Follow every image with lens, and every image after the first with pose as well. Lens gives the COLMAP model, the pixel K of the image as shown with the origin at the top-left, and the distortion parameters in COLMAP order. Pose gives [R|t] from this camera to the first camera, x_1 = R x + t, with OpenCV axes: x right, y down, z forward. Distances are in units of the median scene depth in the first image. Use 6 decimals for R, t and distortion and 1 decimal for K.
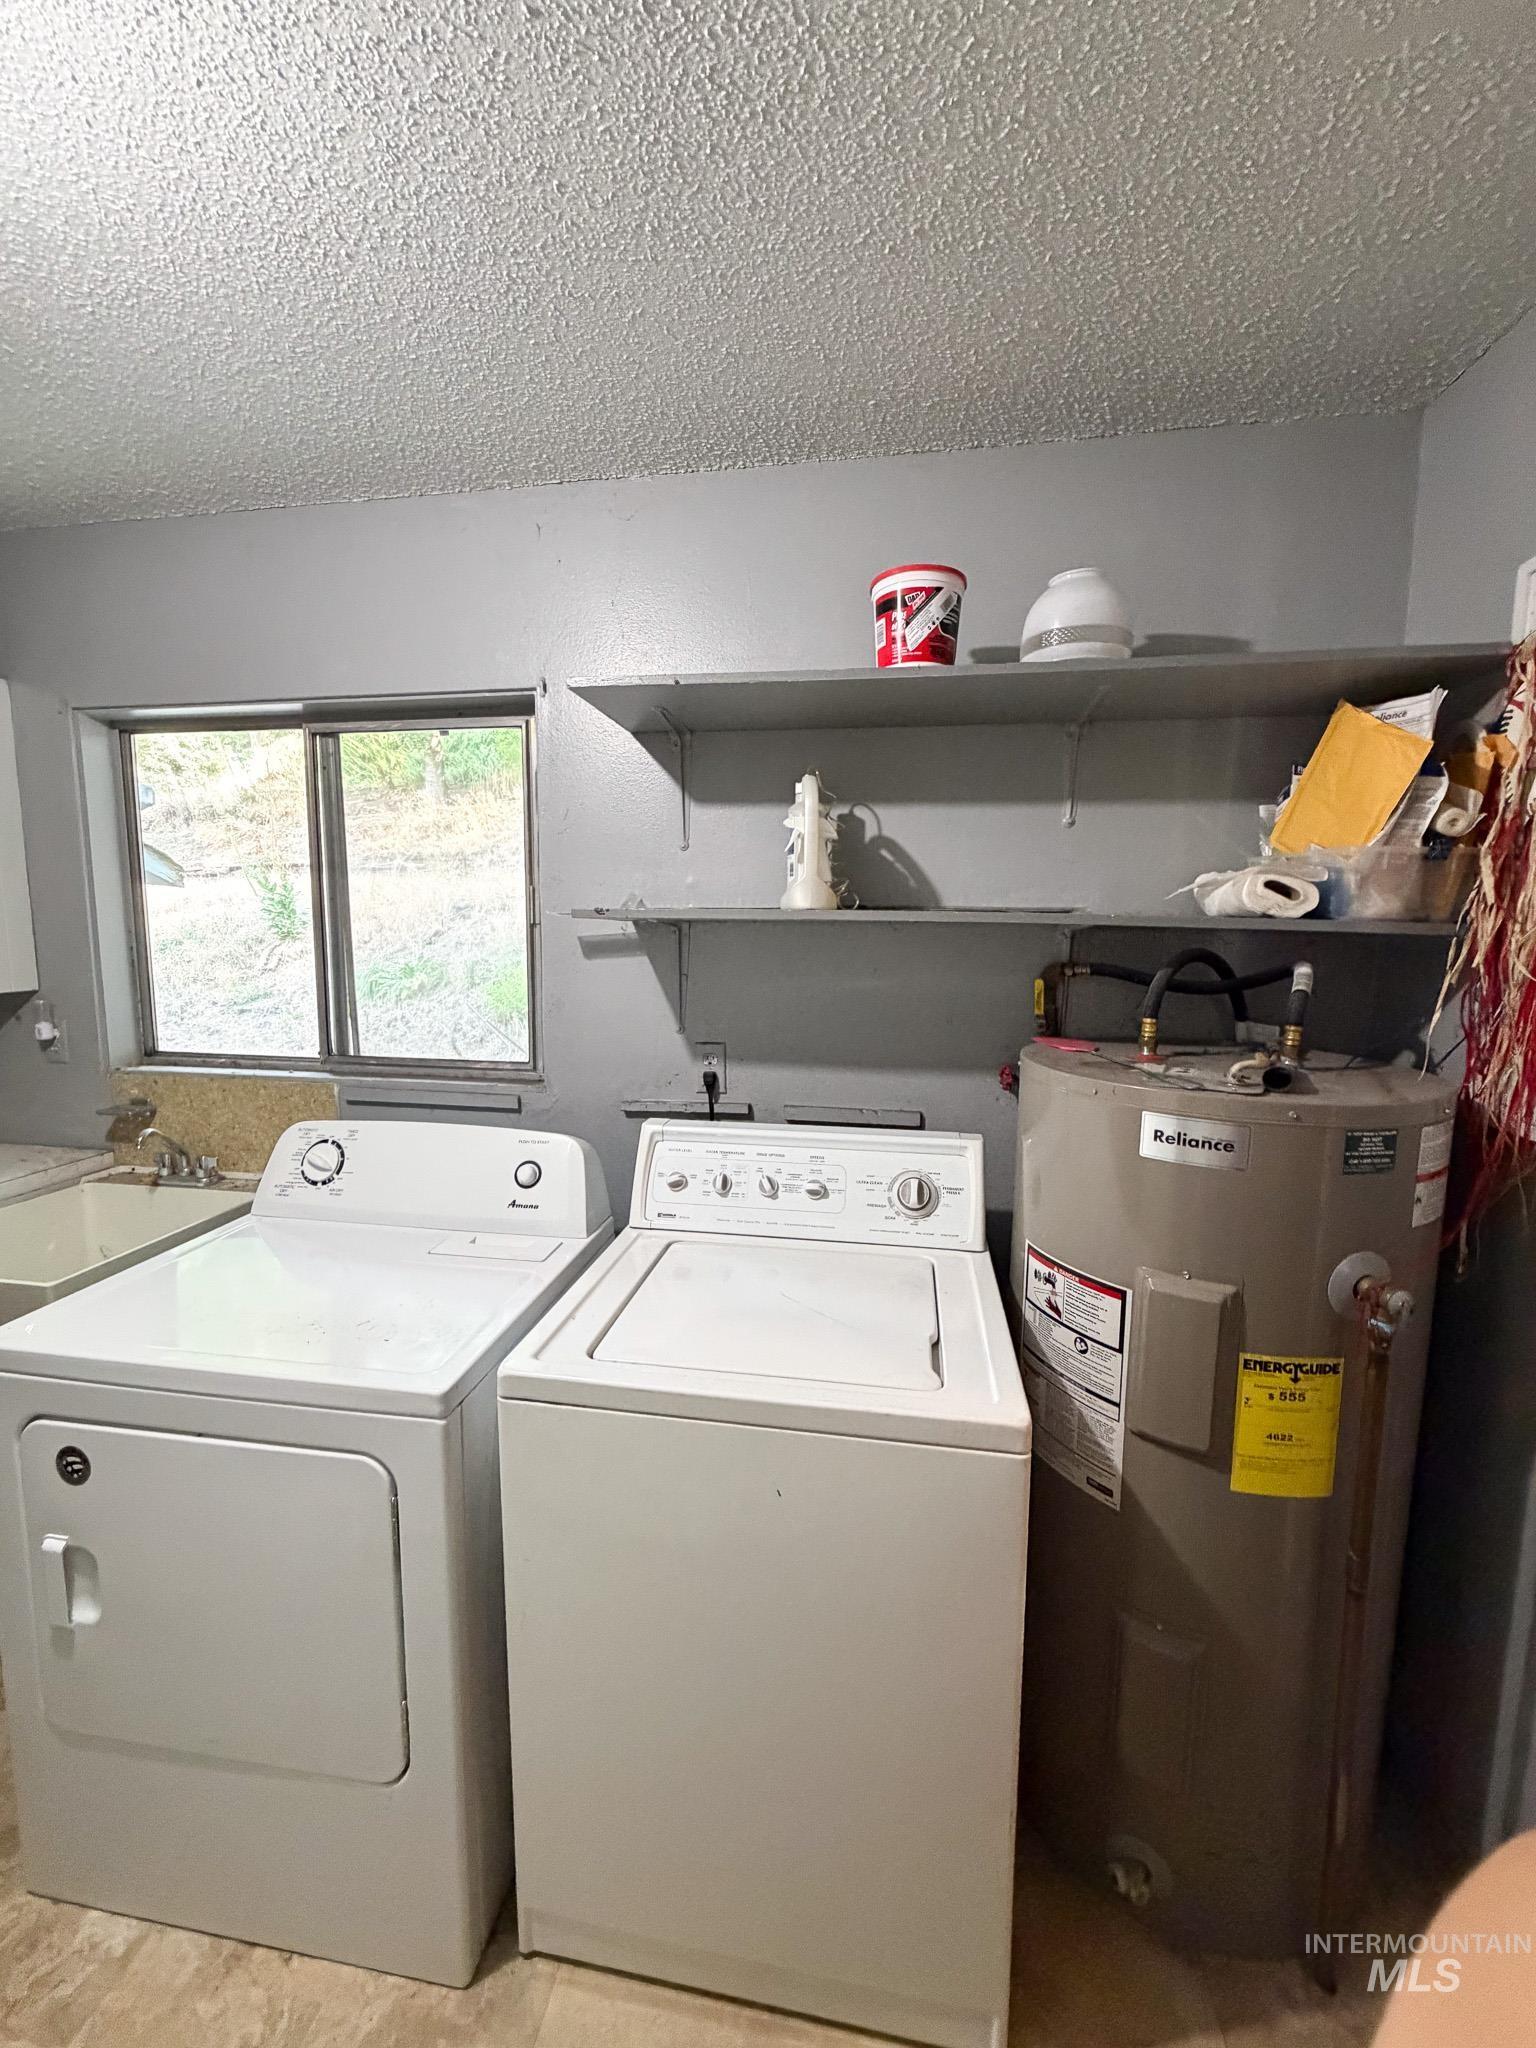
lens RADIAL K [[813.7, 0, 761.2], [0, 813.7, 1019.1], [0, 0, 1]] dist [-0.000745, 0.000200]
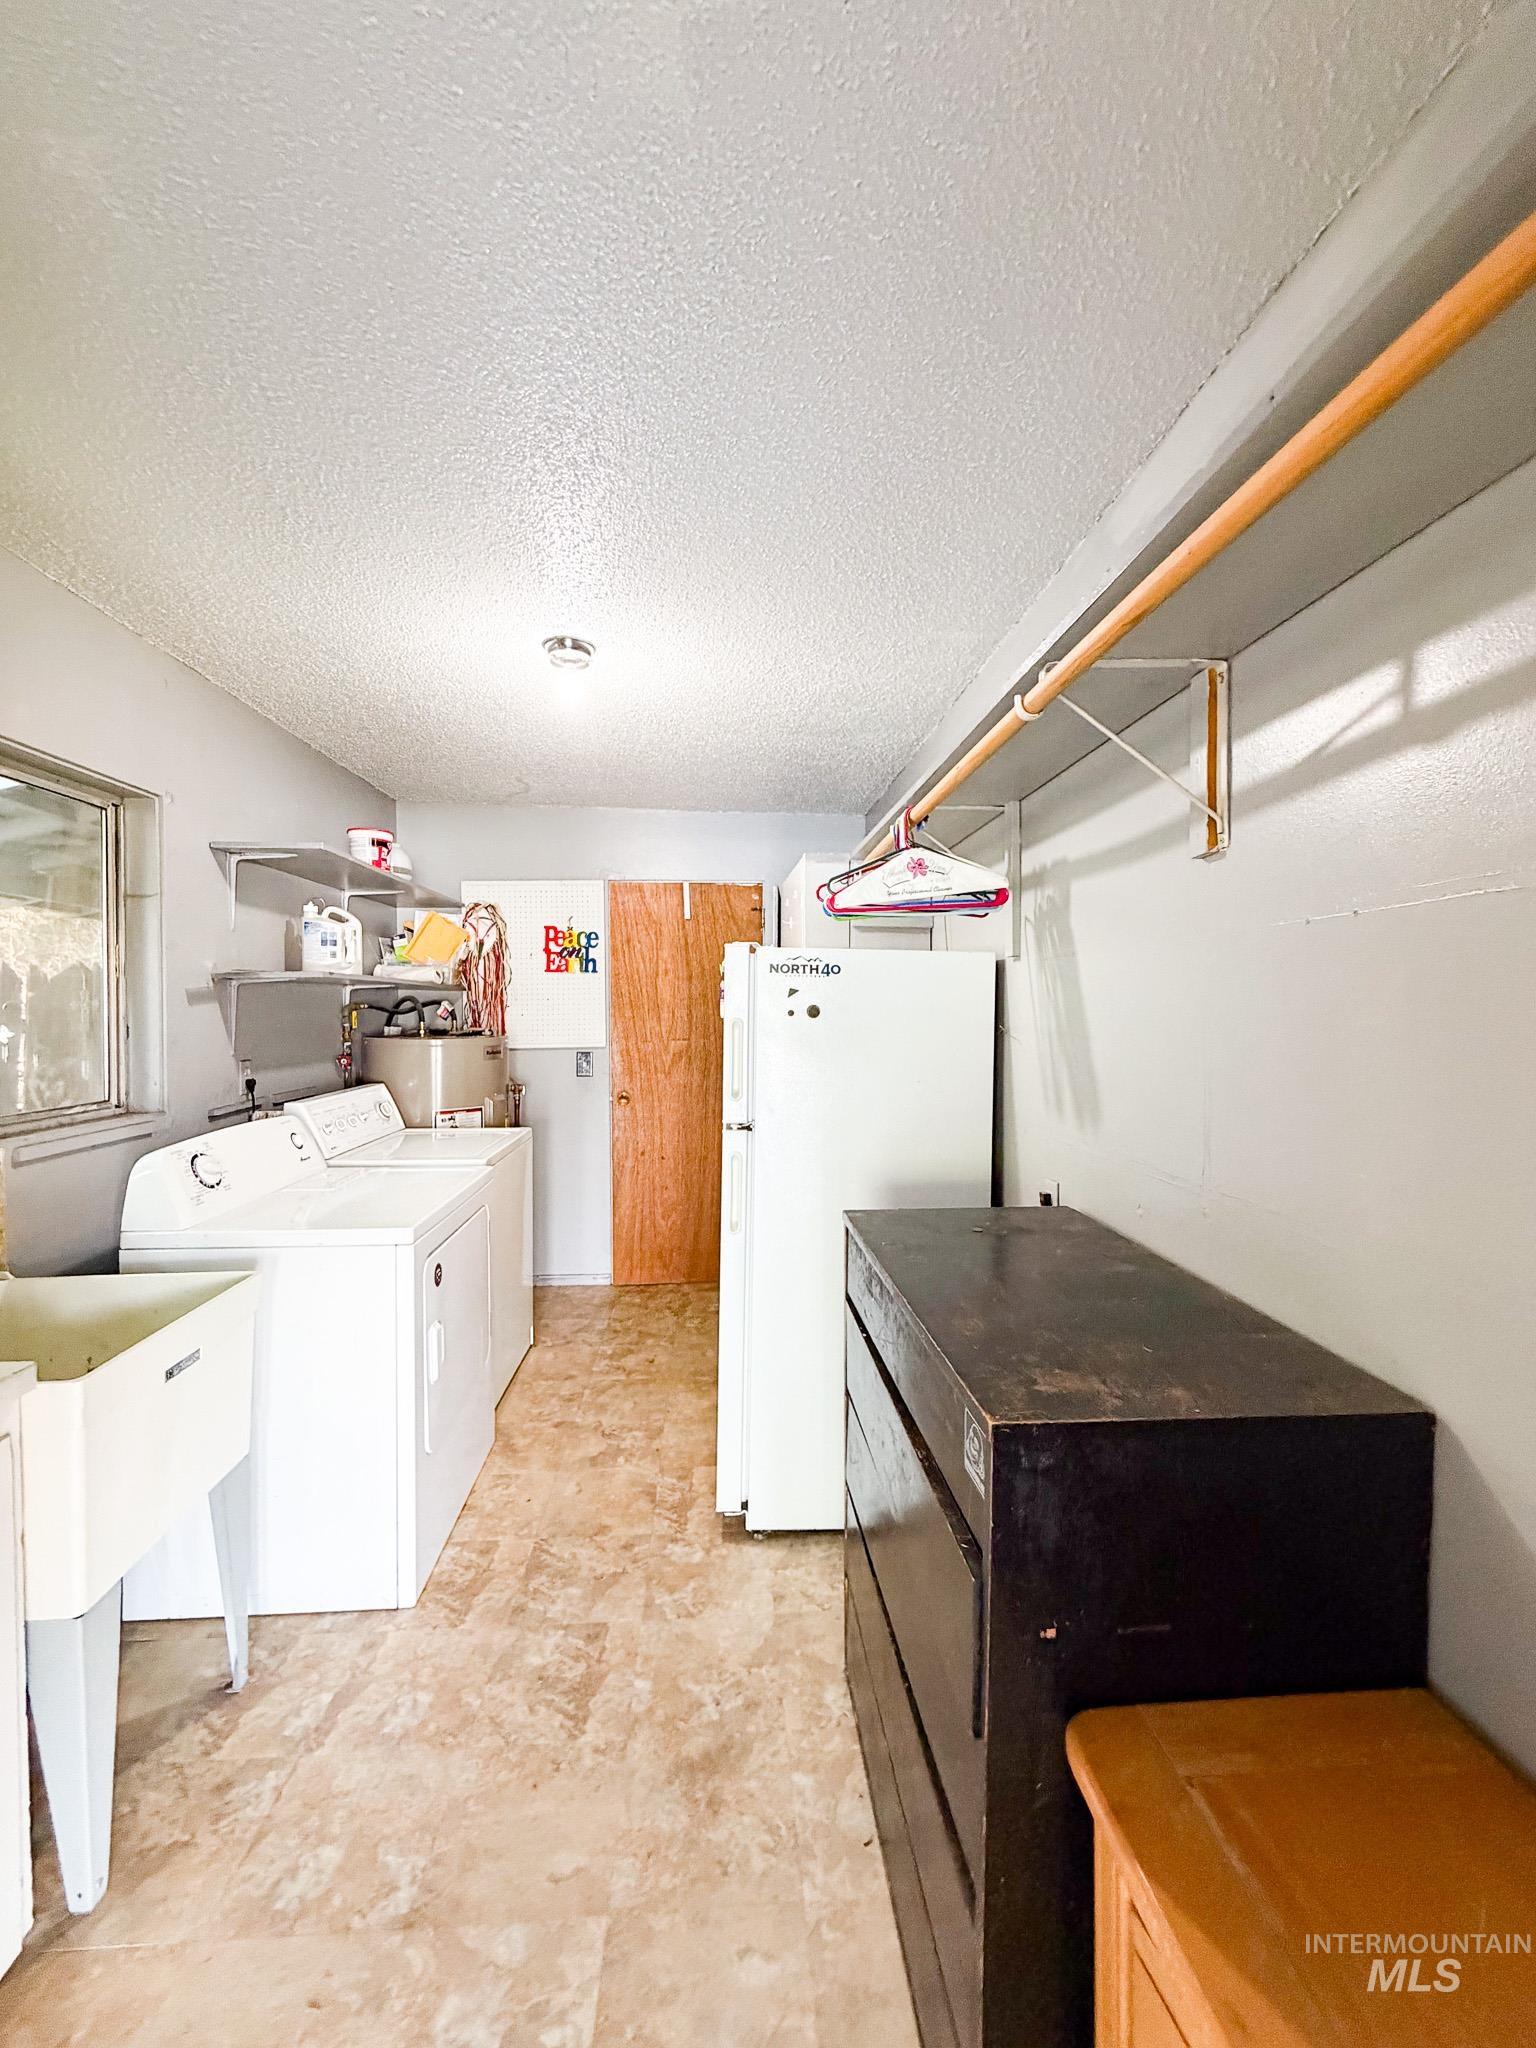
lens RADIAL K [[825.6, 0, 763.0], [0, 825.6, 1018.6], [0, 0, 1]] dist [0.000261, 0.000314]
pose [[-0.224053, -0.020100, 0.974370, -1.981328], [0.111739, 0.992664, 0.046171, -0.011597], [-0.968150, 0.119220, -0.220164, 0.458921]]
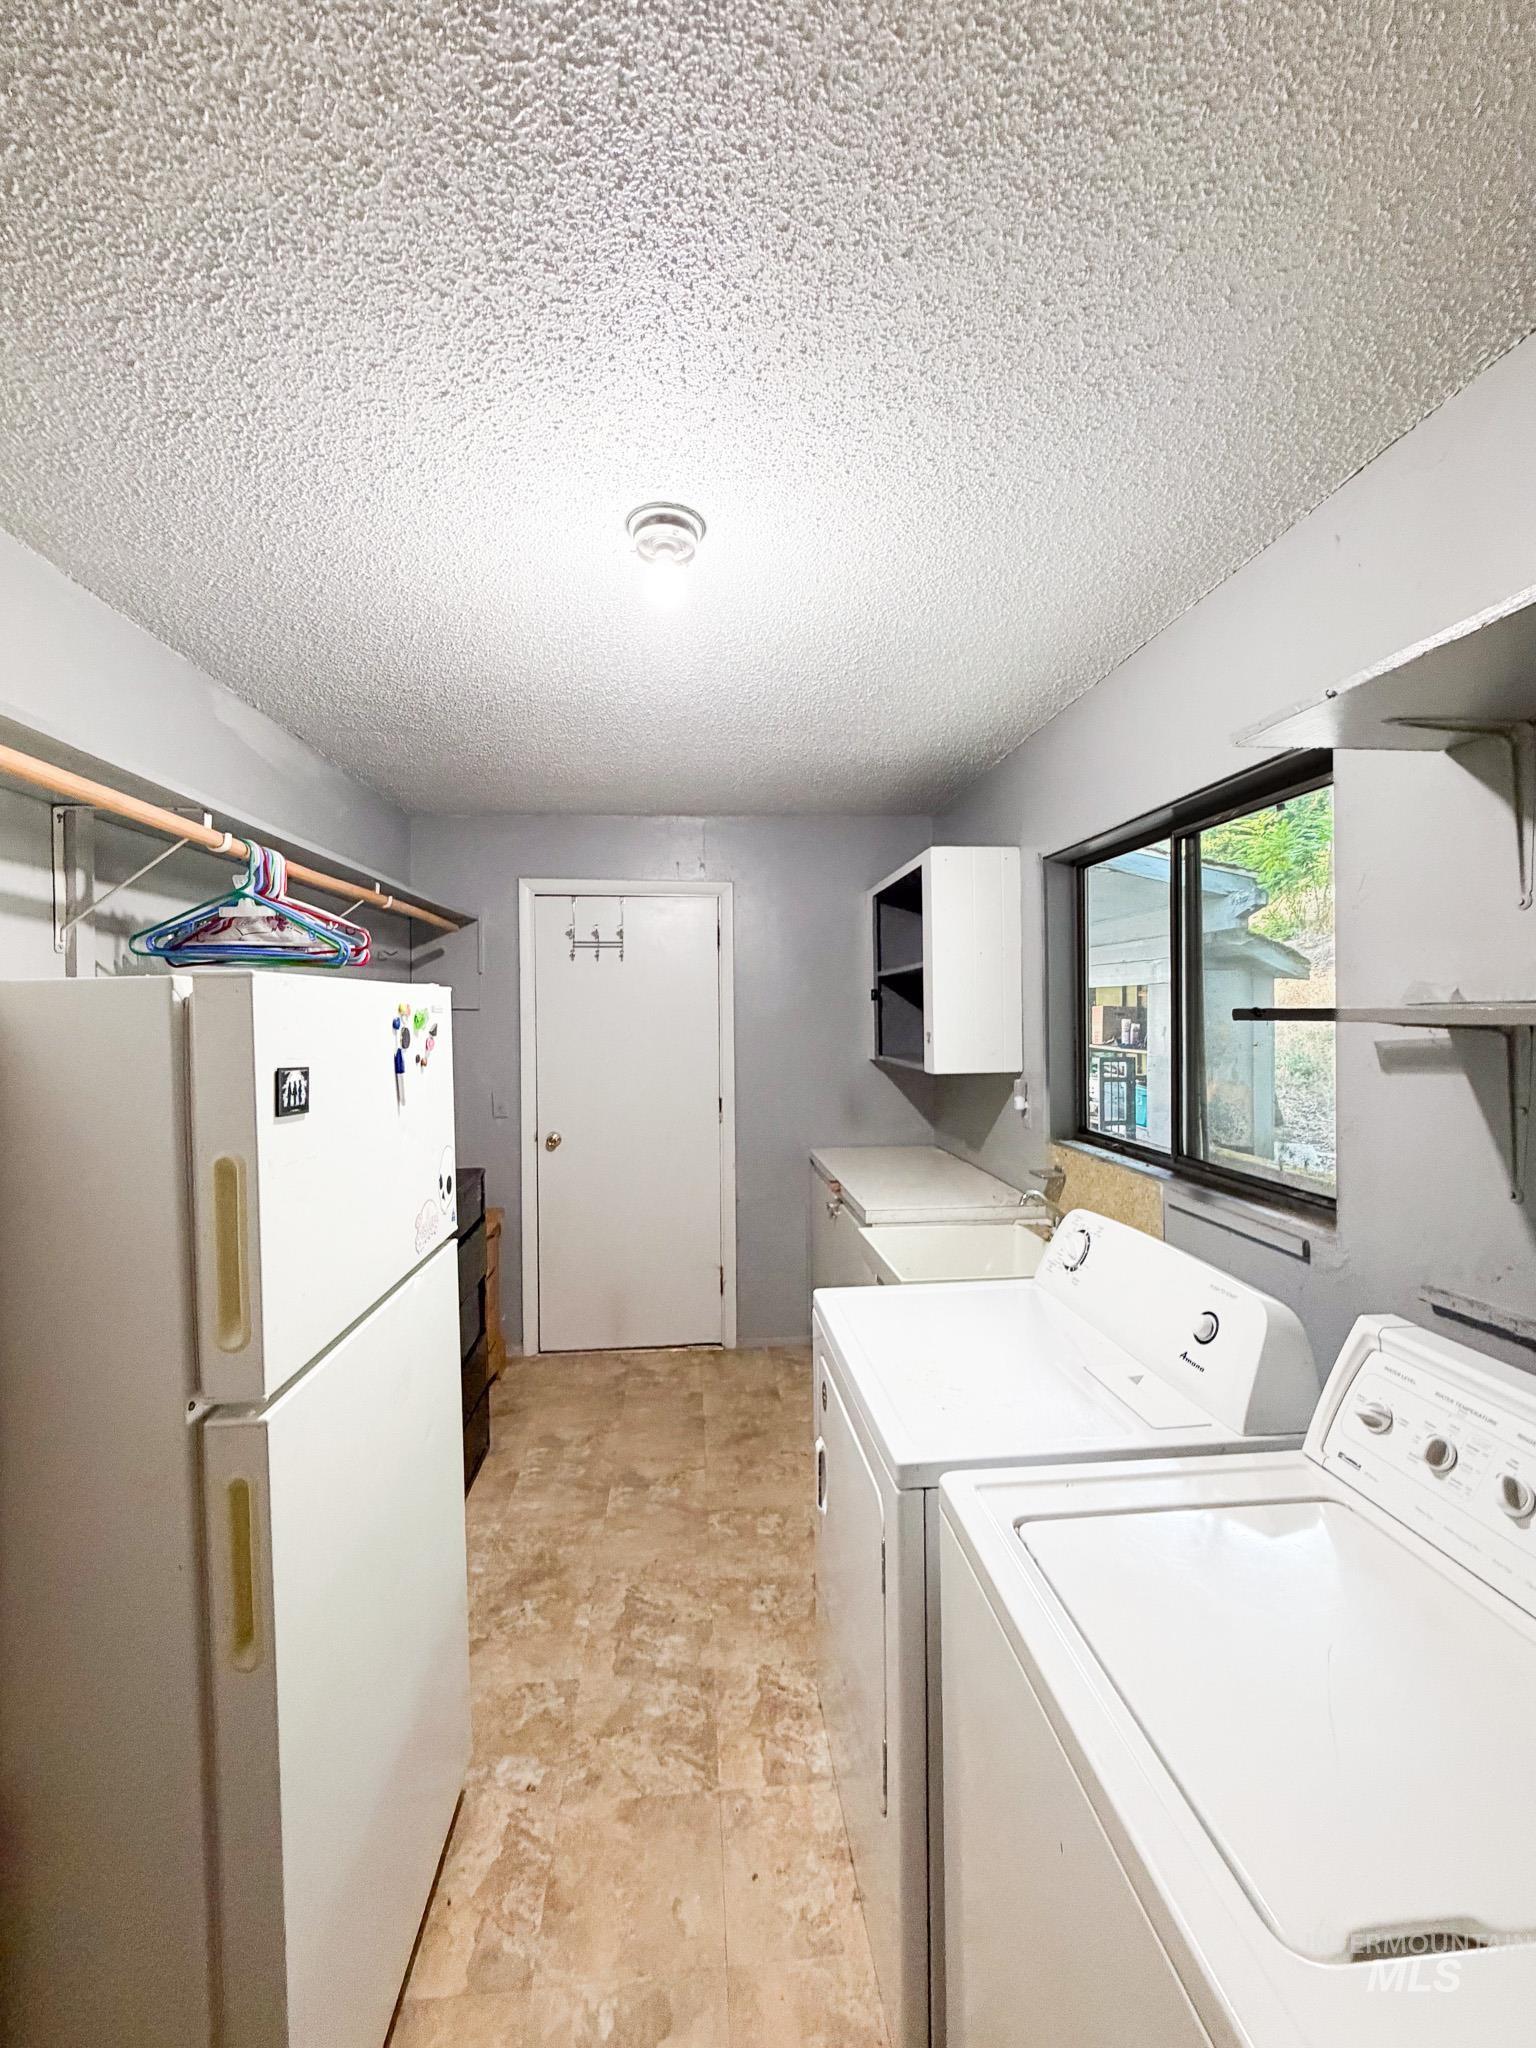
lens RADIAL K [[834.9, 0, 762.2], [0, 834.9, 1018.5], [0, 0, 1]] dist [0.001185, -0.000074]
pose [[0.254882, -0.001465, -0.966971, 0.419694], [-0.103702, 0.994190, -0.028841, -0.050374], [0.961395, 0.107628, 0.253250, 0.316765]]
